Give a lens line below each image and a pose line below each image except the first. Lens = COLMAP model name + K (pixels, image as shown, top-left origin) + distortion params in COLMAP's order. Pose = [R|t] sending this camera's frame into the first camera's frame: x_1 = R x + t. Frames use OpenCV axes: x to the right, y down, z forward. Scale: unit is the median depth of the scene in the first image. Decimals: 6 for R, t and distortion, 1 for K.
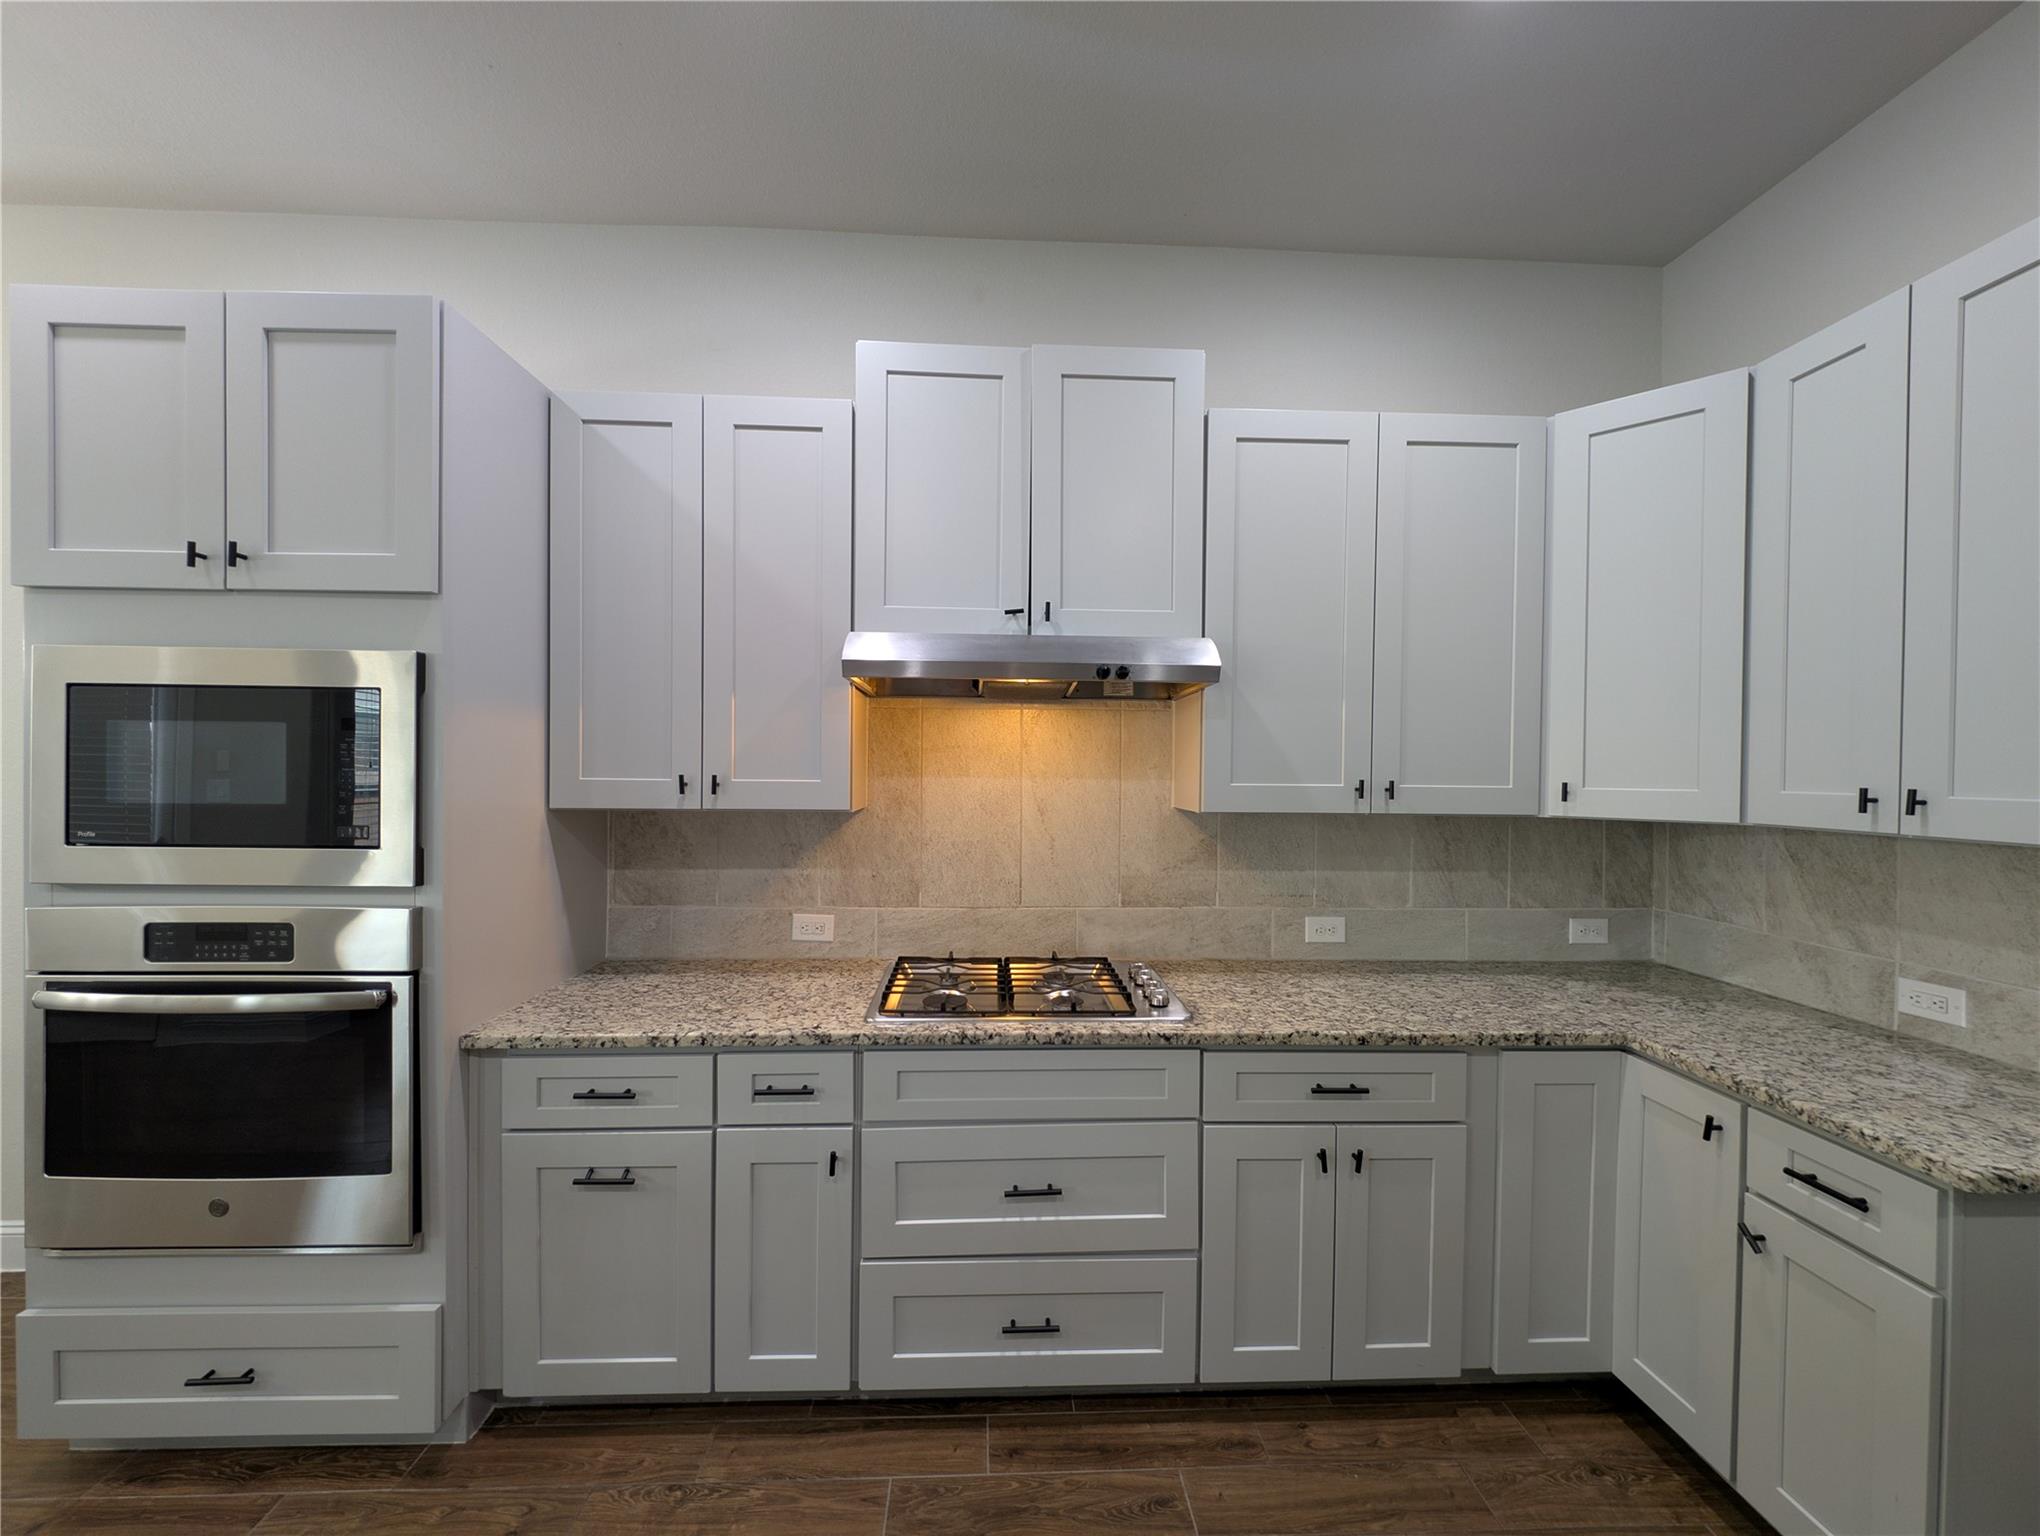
lens RADIAL K [[780.6, 0, 1015.0], [0, 780.6, 770.9], [0, 0, 1]] dist [0.003969, -0.001663]
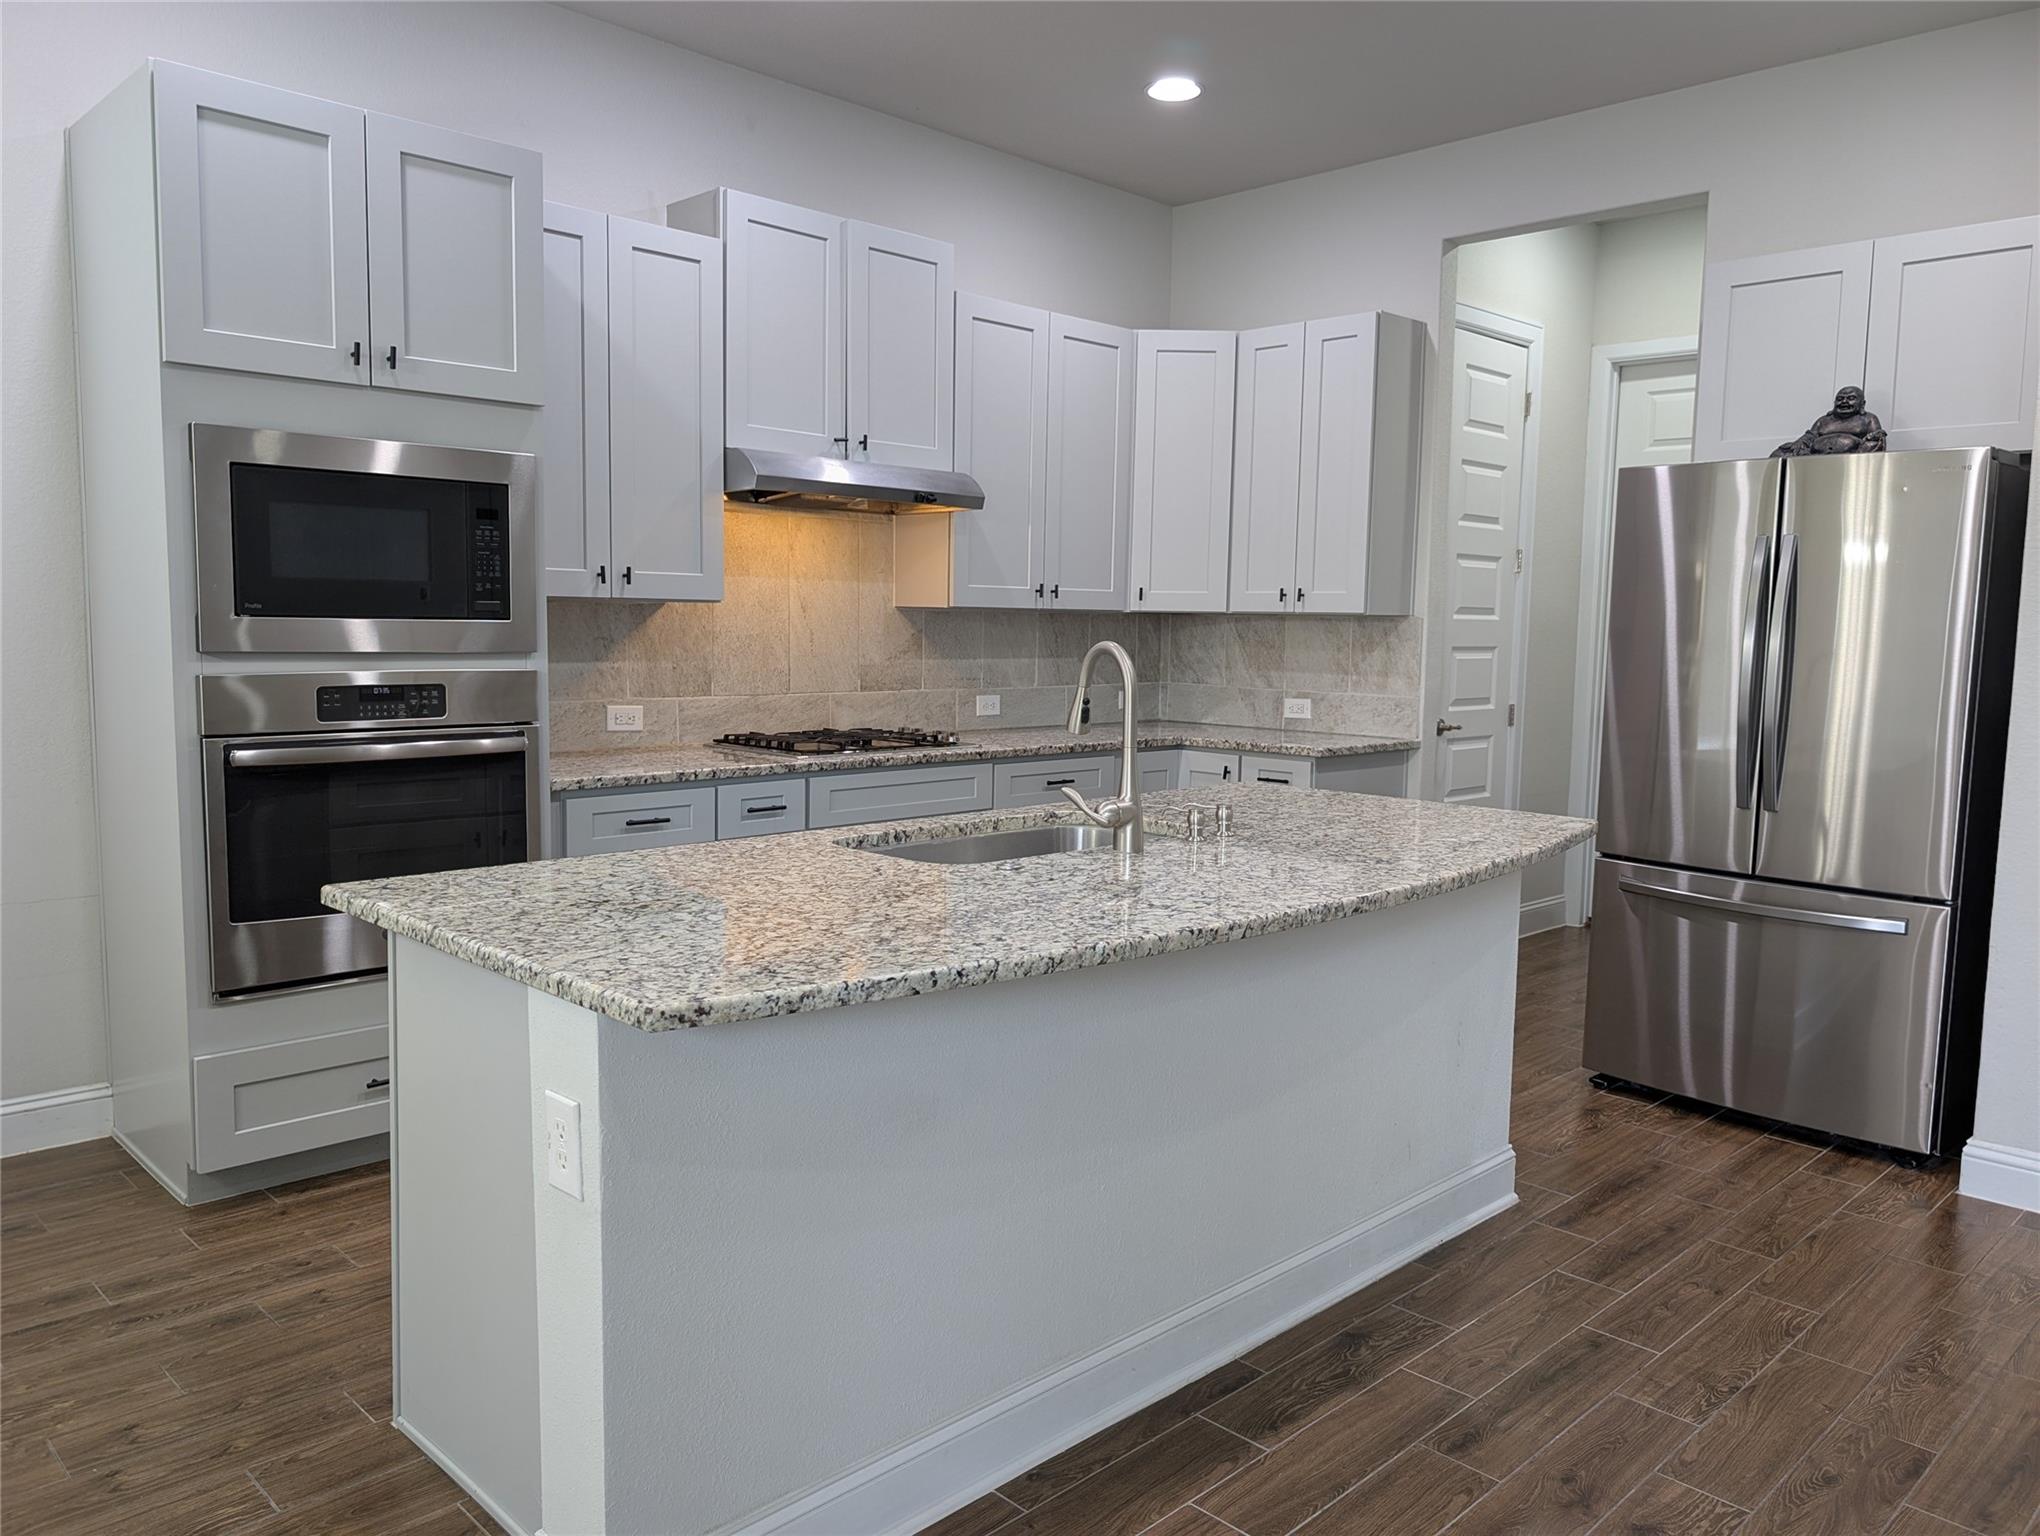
lens RADIAL K [[1491.7, 0, 1040.0], [0, 1491.7, 761.2], [0, 0, 1]] dist [0.030874, -0.025333]
pose [[0.731851, -0.063187, 0.678529, -1.570952], [-0.007017, 0.994940, 0.100221, 0.068686], [-0.681429, -0.078108, 0.727704, -1.088175]]
